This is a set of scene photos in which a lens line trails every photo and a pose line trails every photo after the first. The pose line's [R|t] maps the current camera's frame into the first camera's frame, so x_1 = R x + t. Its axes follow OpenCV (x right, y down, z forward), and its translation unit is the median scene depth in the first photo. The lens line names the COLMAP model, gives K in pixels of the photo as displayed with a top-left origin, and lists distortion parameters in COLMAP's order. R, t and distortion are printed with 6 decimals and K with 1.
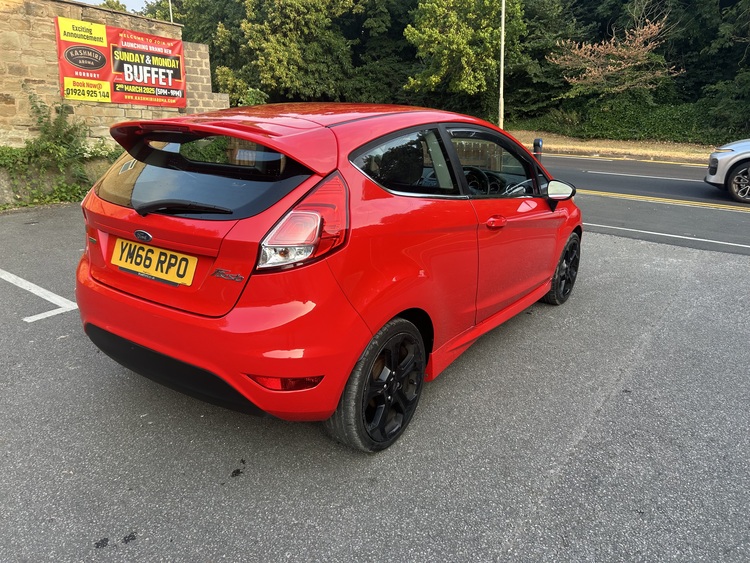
lens RADIAL K [[568.5, 0, 376.6], [0, 568.5, 270.2], [0, 0, 1]] dist [0.039267, -0.044271]
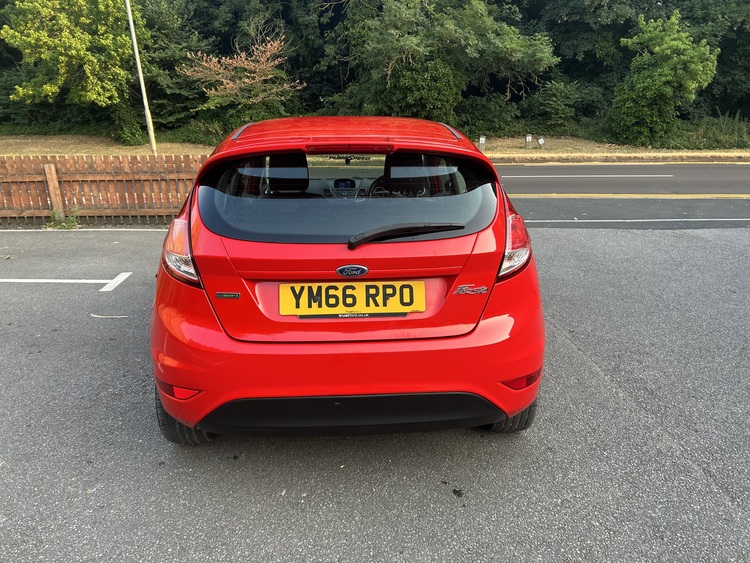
lens RADIAL K [[568.5, 0, 375.0], [0, 568.5, 272.6], [0, 0, 1]] dist [0.039267, -0.044271]
pose [[0.790323, -0.181915, 0.585062, -0.179446], [0.189956, 0.980604, 0.048303, -0.018648], [-0.582501, 0.072961, 0.809549, 0.054534]]
